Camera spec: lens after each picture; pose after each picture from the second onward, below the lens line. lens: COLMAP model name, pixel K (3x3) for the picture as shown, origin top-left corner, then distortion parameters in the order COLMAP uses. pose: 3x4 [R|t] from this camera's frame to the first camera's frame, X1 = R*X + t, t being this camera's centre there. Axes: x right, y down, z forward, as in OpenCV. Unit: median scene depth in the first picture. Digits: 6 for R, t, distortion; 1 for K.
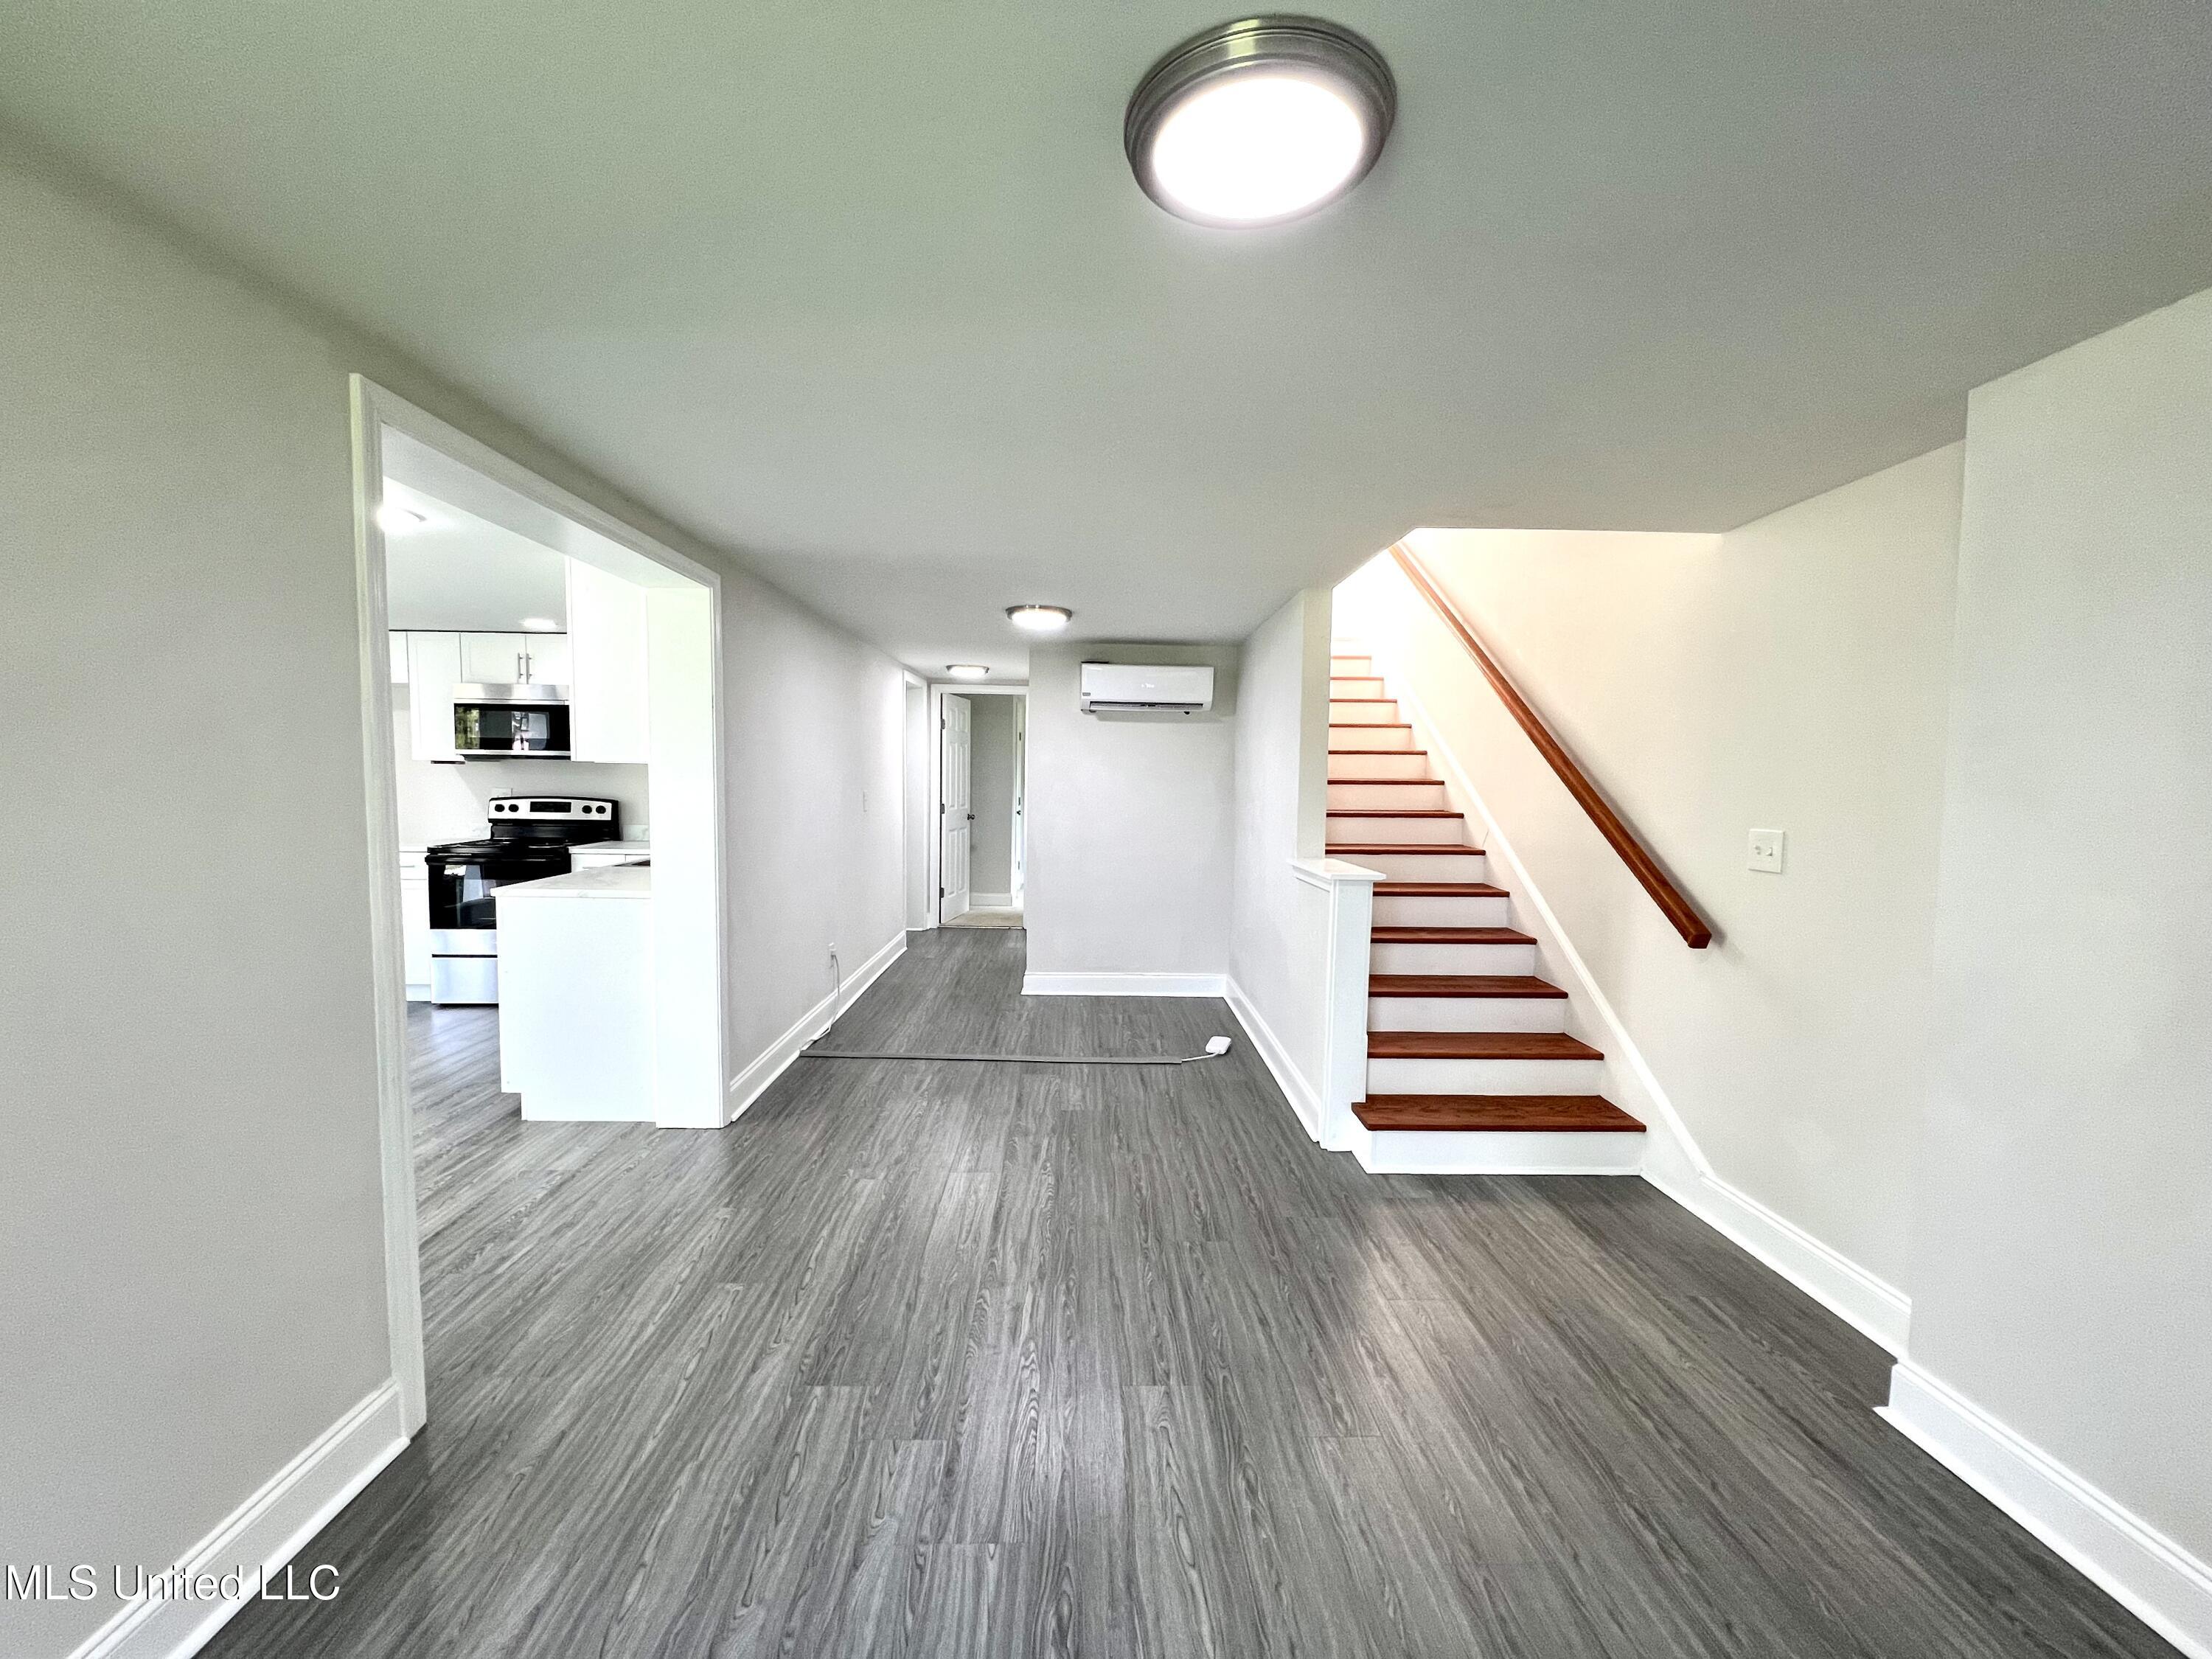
lens RADIAL K [[878.0, 0, 1106.1], [0, 878.0, 827.8], [0, 0, 1]] dist [0.002893, 0.000487]
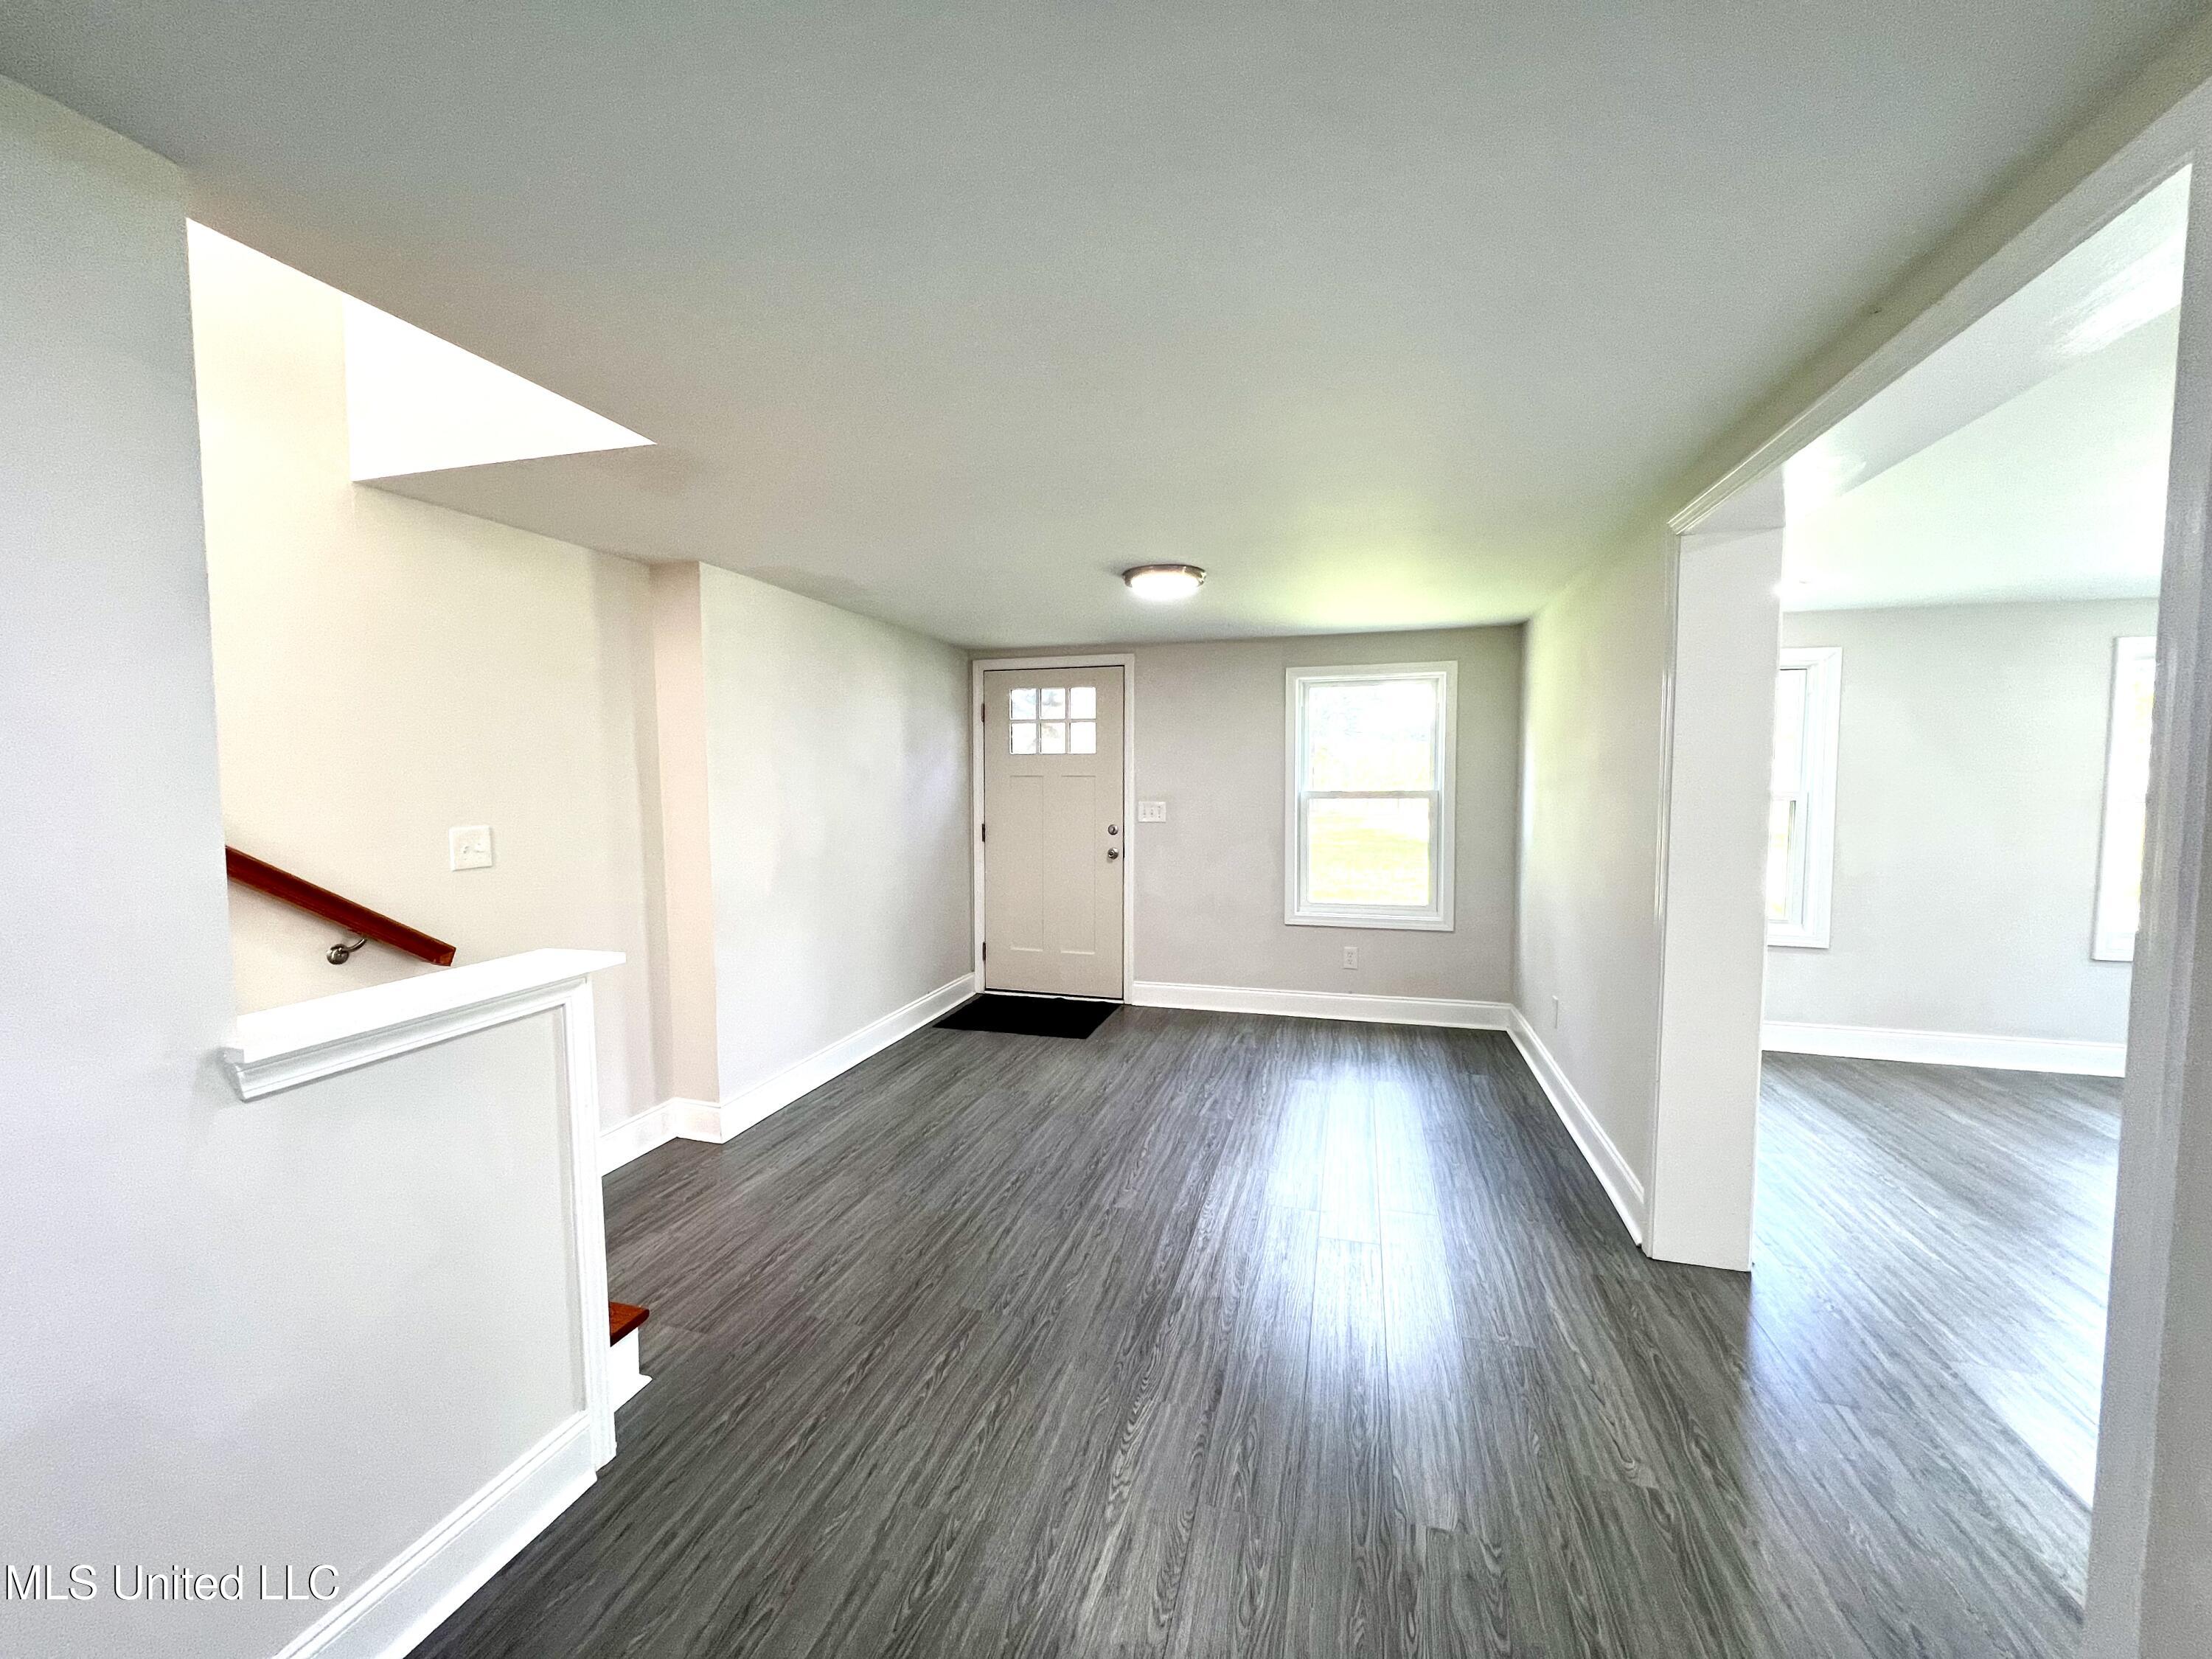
lens RADIAL K [[878.0, 0, 1110.8], [0, 878.0, 829.0], [0, 0, 1]] dist [0.002893, 0.000487]
pose [[-0.954924, -0.027479, 0.295574, -0.259007], [0.008945, 0.992590, 0.121179, -0.113357], [-0.296714, 0.118360, -0.947603, 1.769365]]
